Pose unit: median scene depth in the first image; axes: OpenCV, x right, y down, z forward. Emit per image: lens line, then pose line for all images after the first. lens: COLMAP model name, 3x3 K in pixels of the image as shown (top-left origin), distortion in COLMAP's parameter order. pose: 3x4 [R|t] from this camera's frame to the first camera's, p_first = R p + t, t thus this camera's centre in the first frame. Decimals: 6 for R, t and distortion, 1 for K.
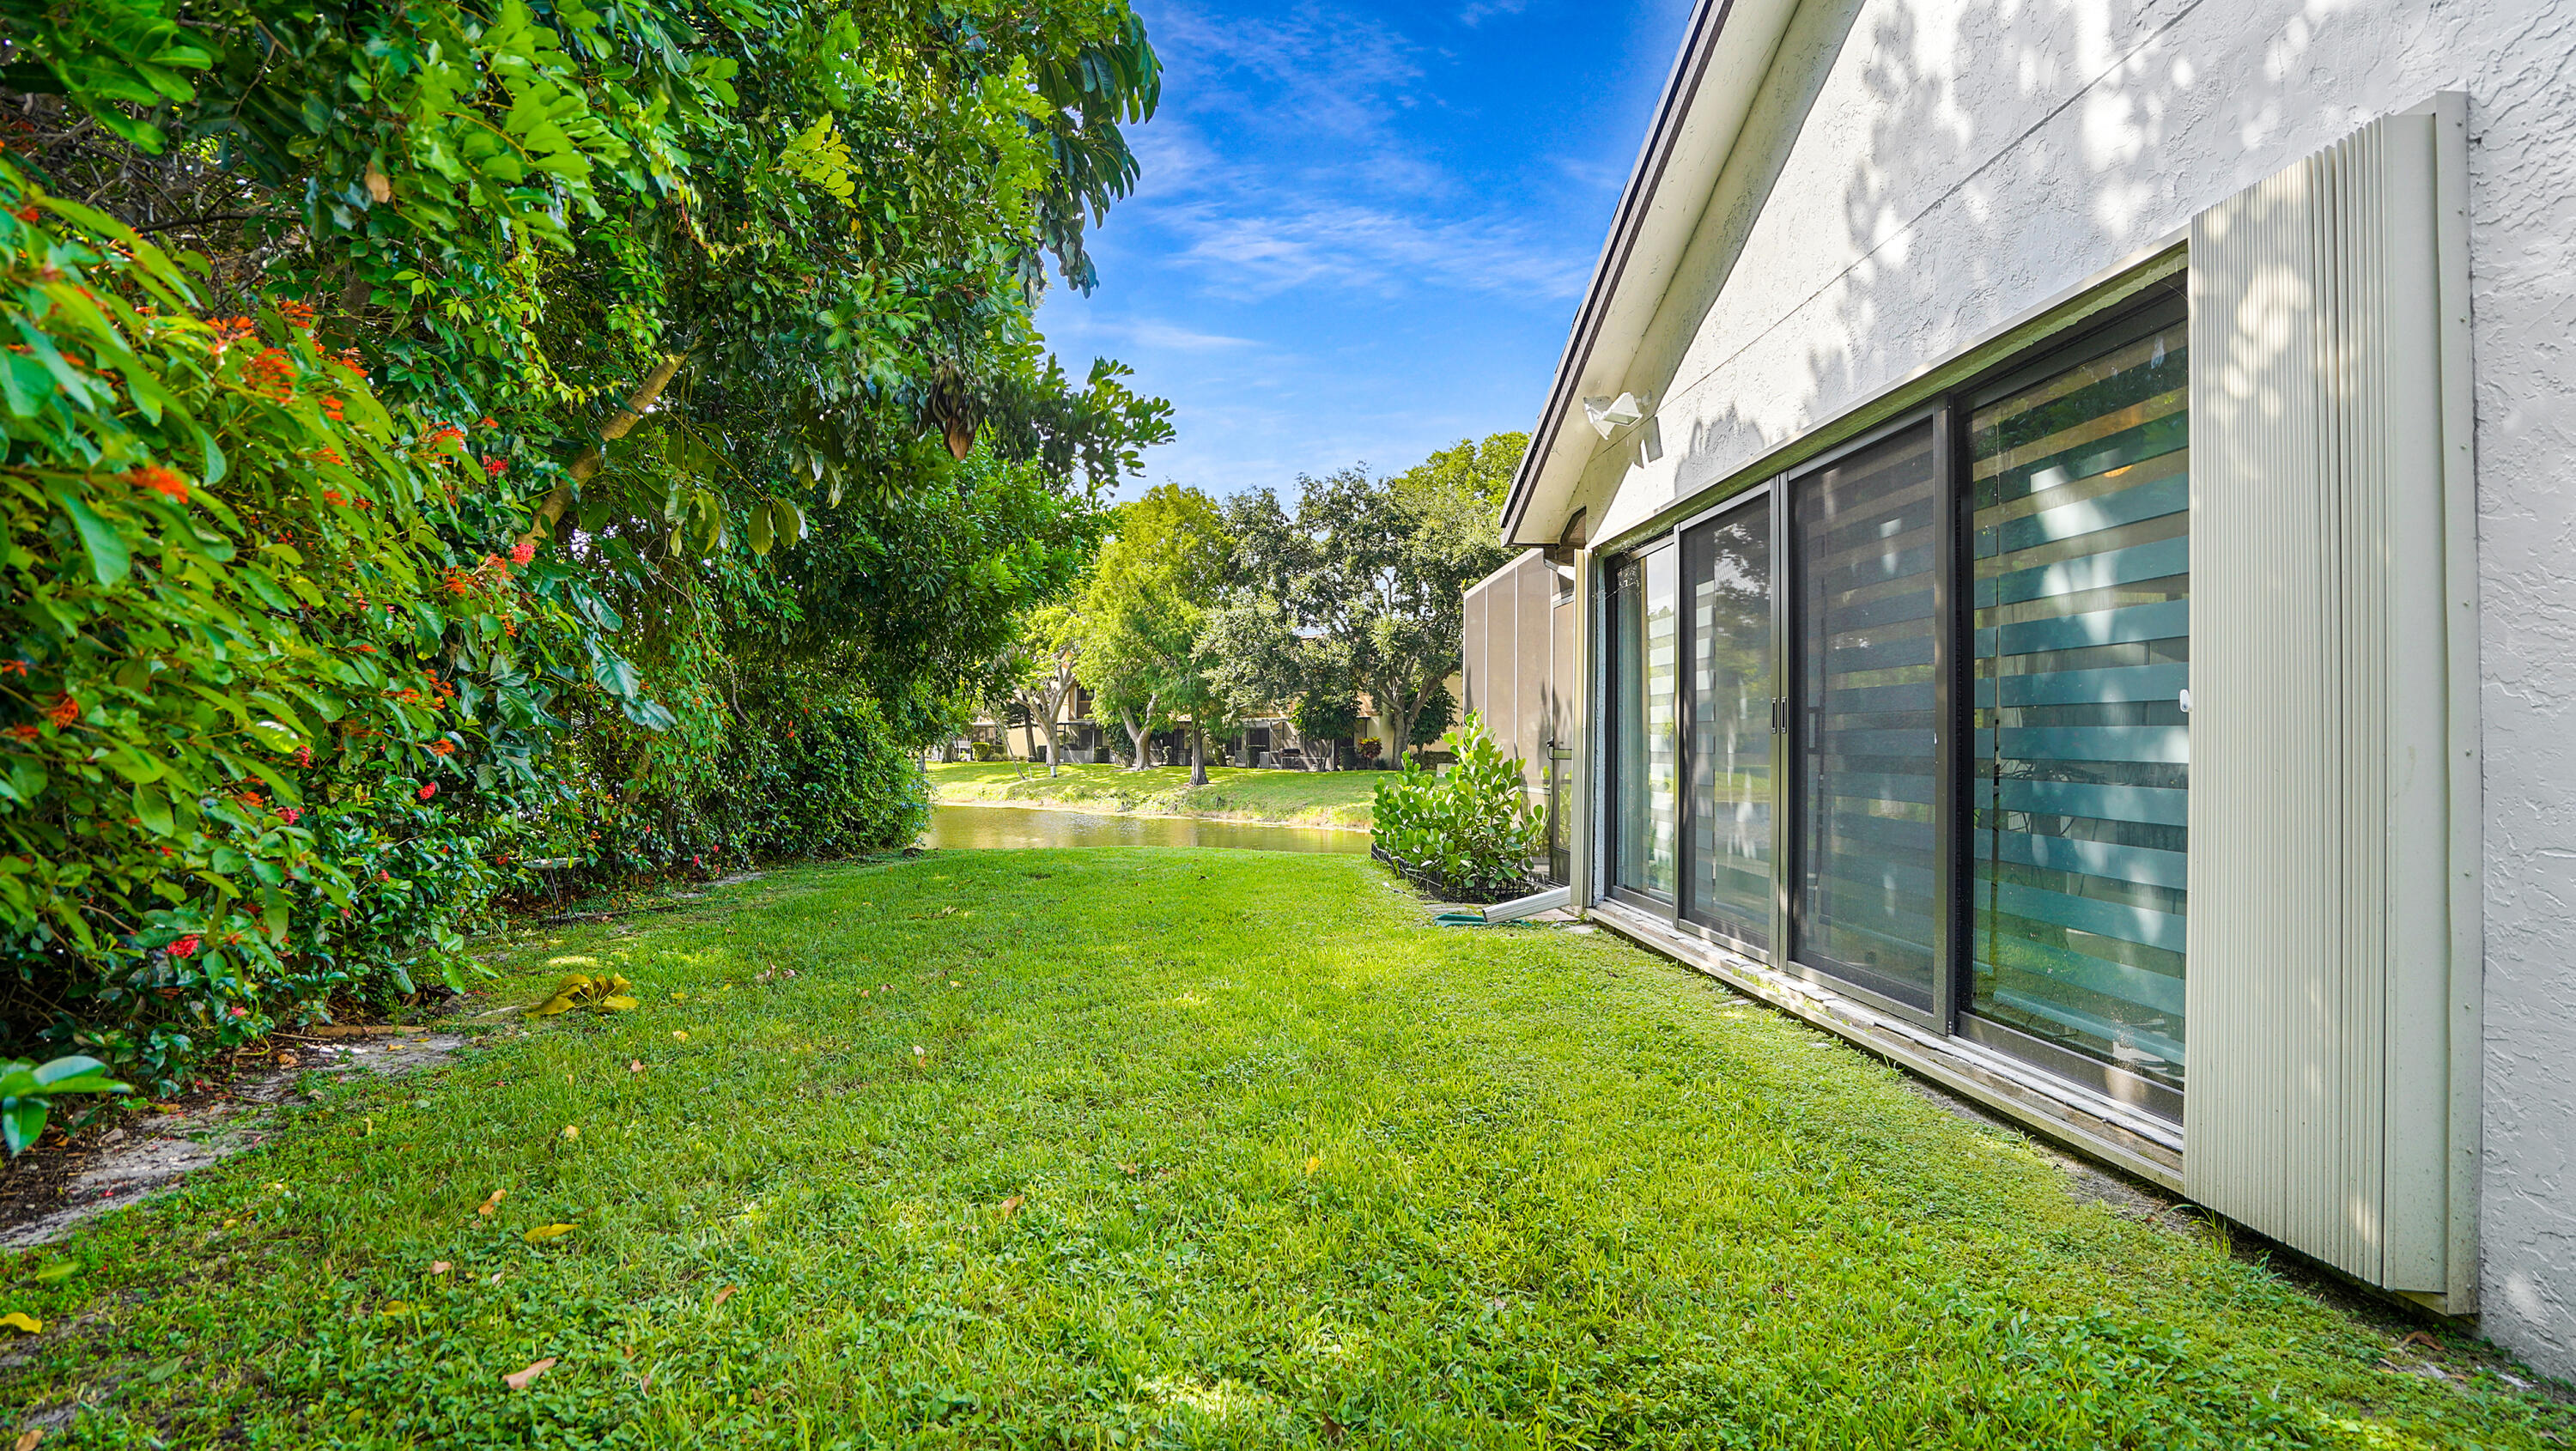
lens RADIAL K [[1313.3, 0, 1279.0], [0, 1313.3, 706.9], [0, 0, 1]] dist [0.001444, 0.002445]
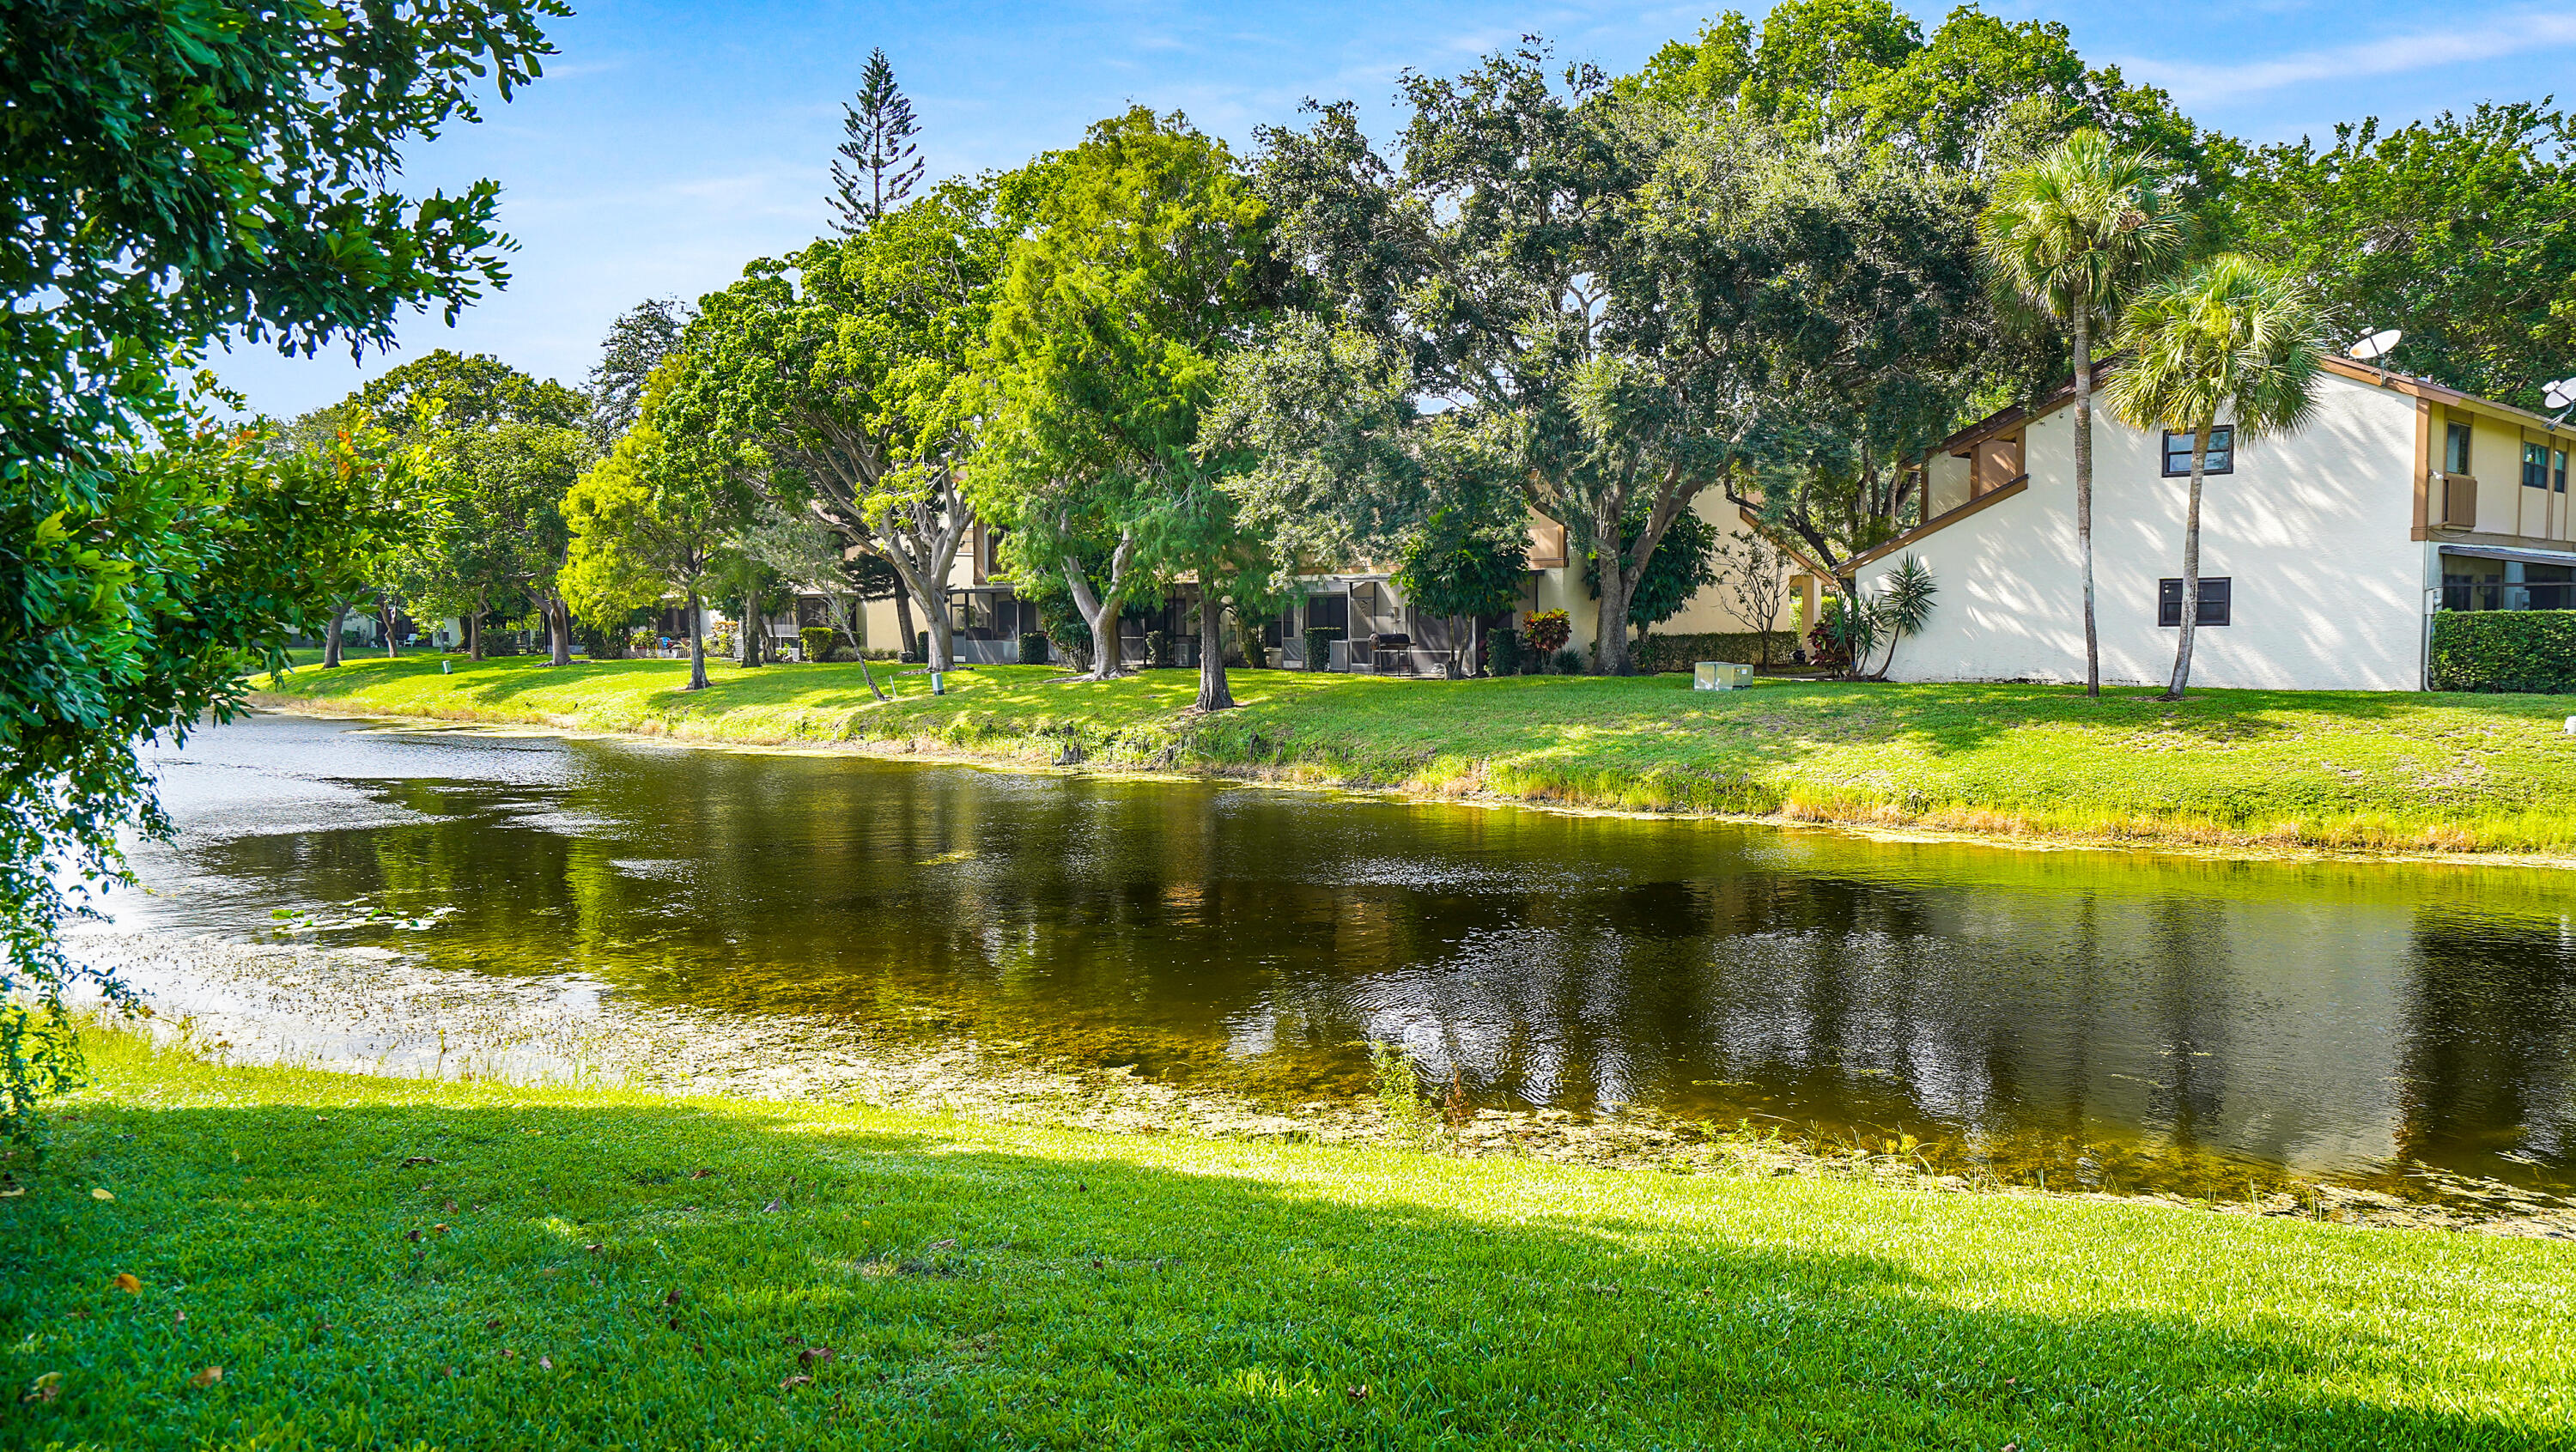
lens RADIAL K [[2008.4, 0, 1275.5], [0, 2008.4, 719.1], [0, 0, 1]] dist [0.061988, 0.003645]
pose [[0.999355, -0.014052, -0.033049, -0.011136], [0.016679, 0.996607, 0.080601, 0.000798], [0.031805, -0.081100, 0.996198, 0.216845]]
